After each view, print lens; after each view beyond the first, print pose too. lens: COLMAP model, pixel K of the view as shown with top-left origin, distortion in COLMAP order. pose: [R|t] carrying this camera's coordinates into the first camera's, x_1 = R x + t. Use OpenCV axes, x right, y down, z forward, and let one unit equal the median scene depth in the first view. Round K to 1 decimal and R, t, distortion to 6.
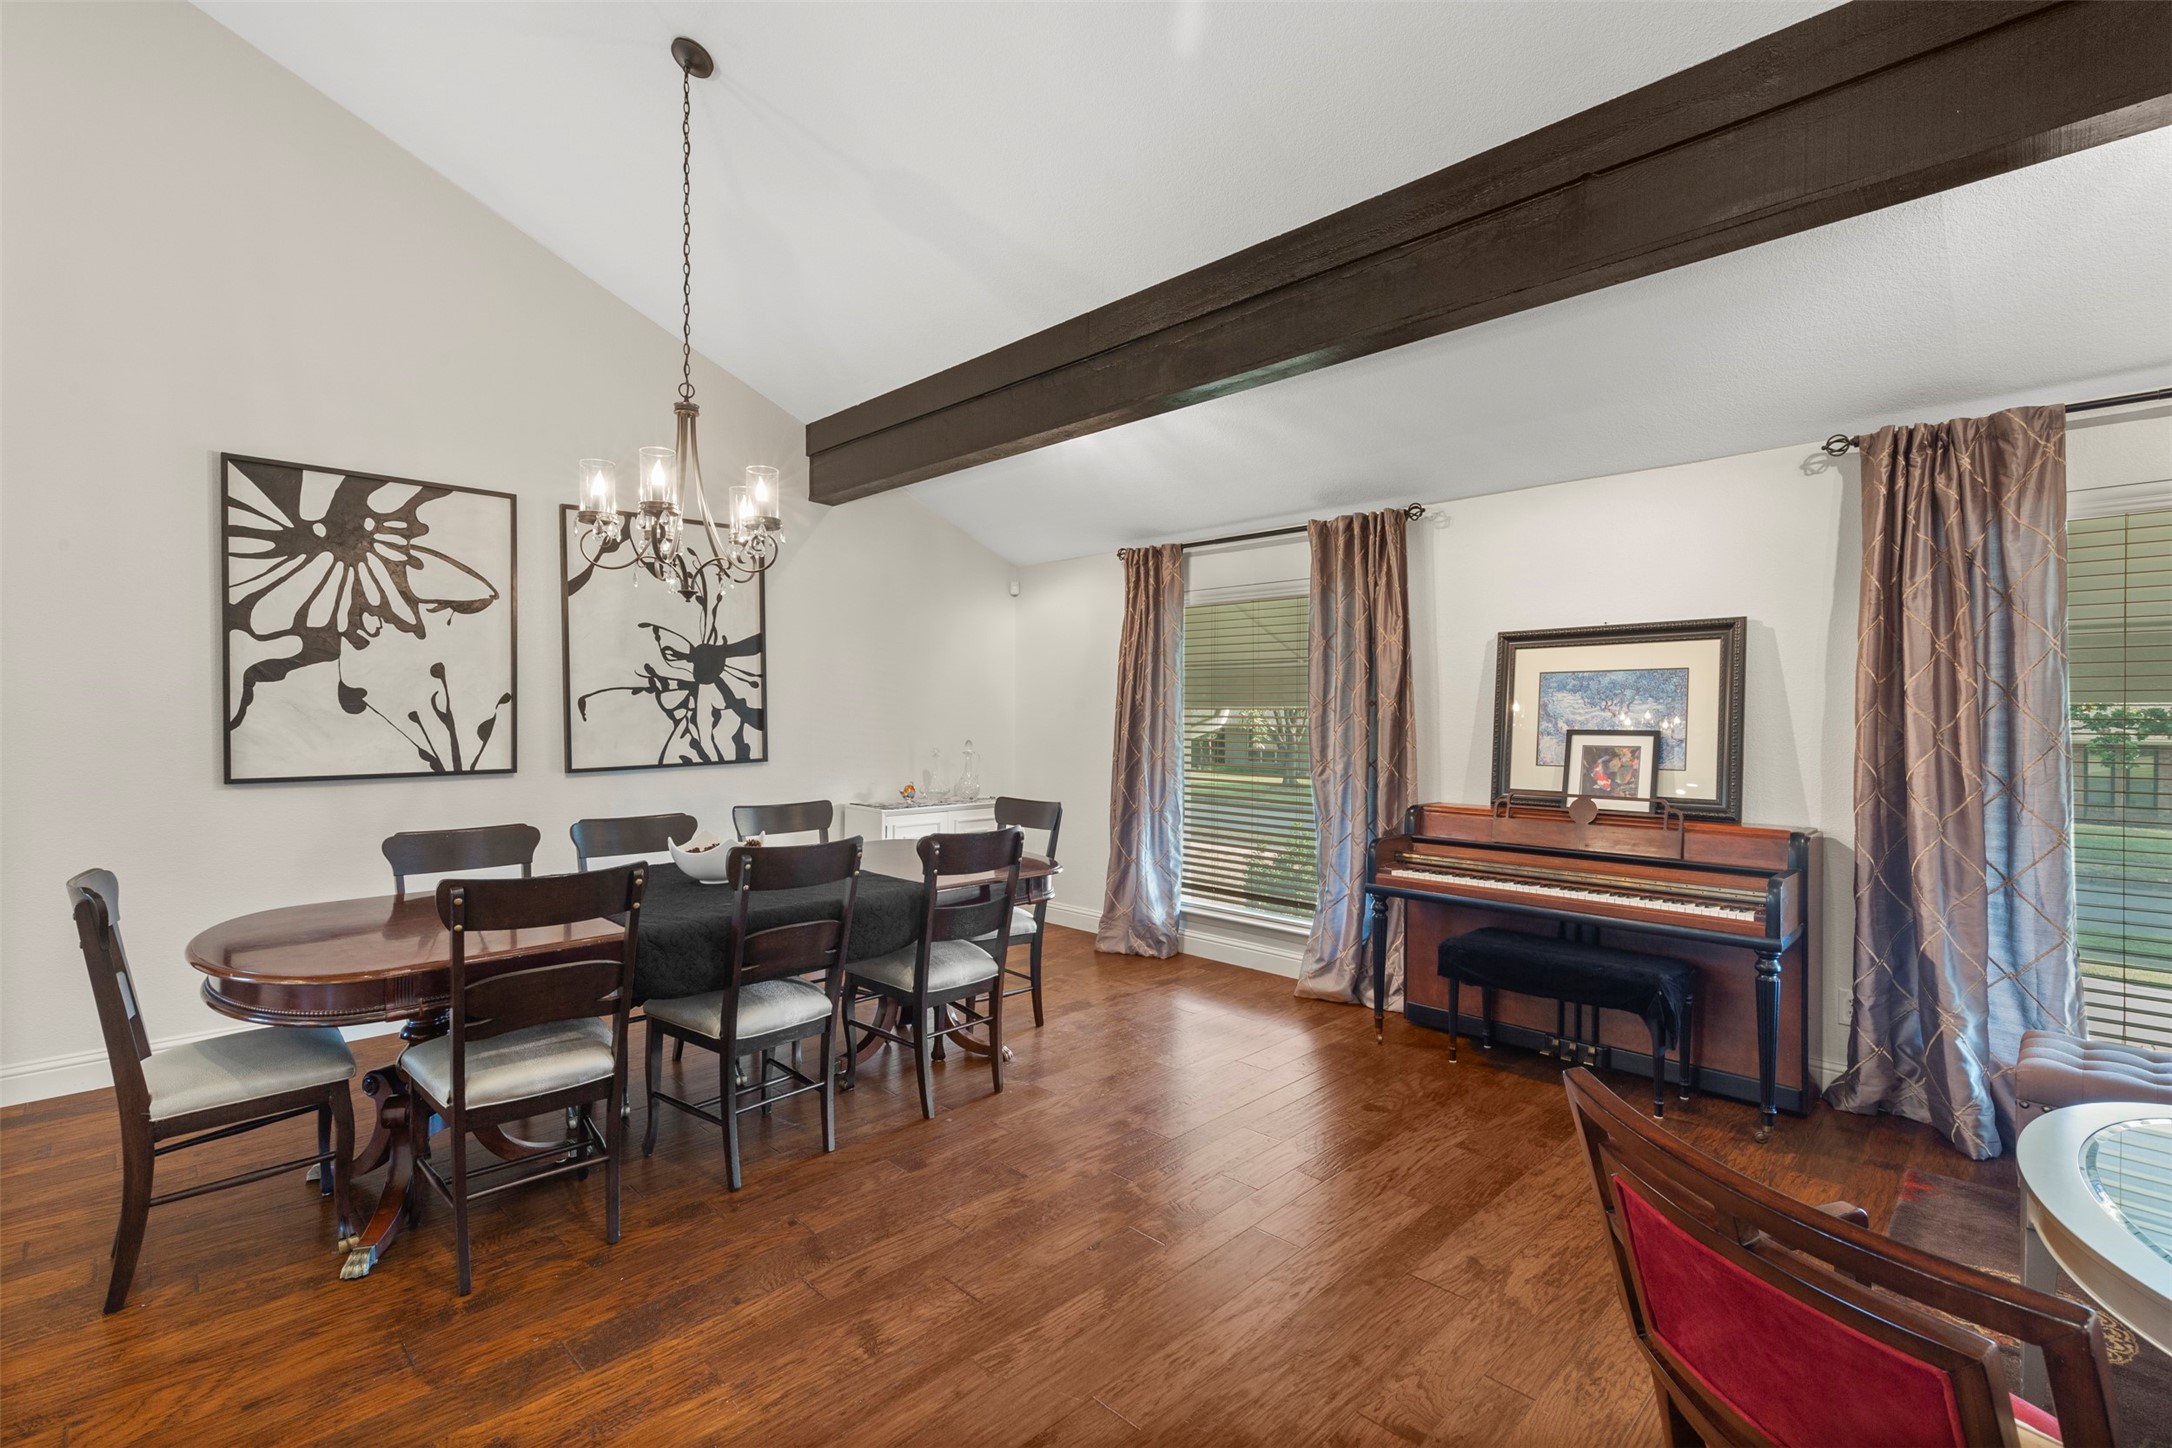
lens RADIAL K [[978.9, 0, 1081.0], [0, 978.9, 714.8], [0, 0, 1]] dist [0.006704, -0.000078]
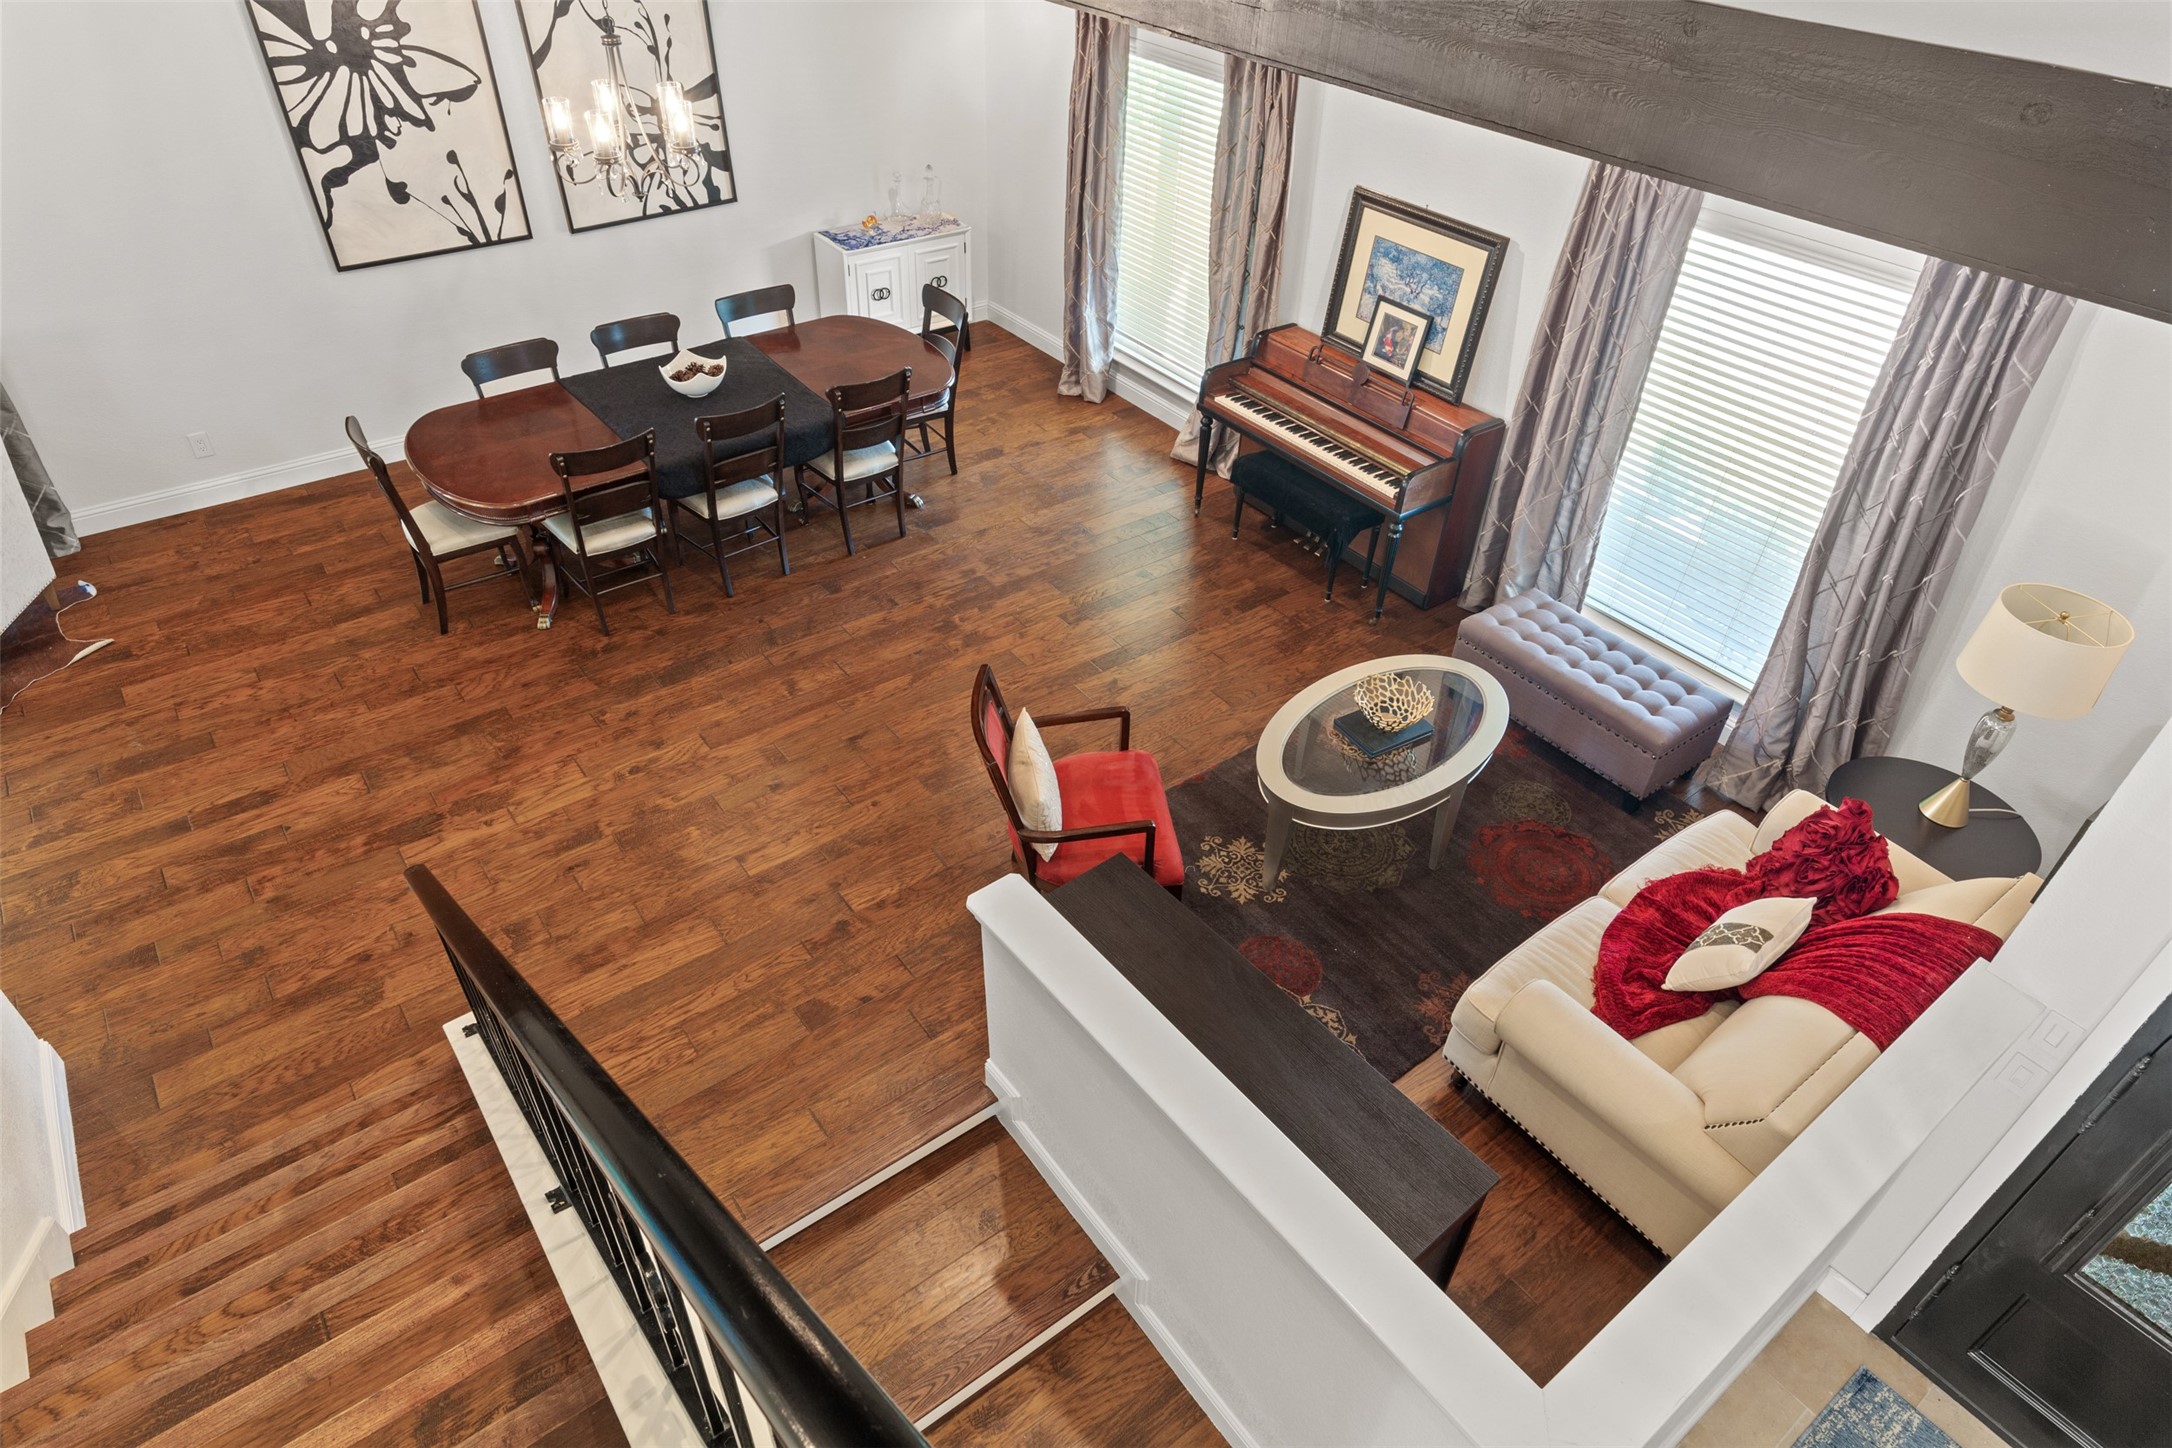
lens RADIAL K [[1271.9, 0, 1084.2], [0, 1271.9, 737.1], [0, 0, 1]] dist [-0.005944, 0.001789]
pose [[0.989990, 0.111261, -0.086833, 0.333905], [-0.031691, 0.774782, 0.631433, -0.519957], [0.137531, -0.622361, 0.770553, -0.547684]]
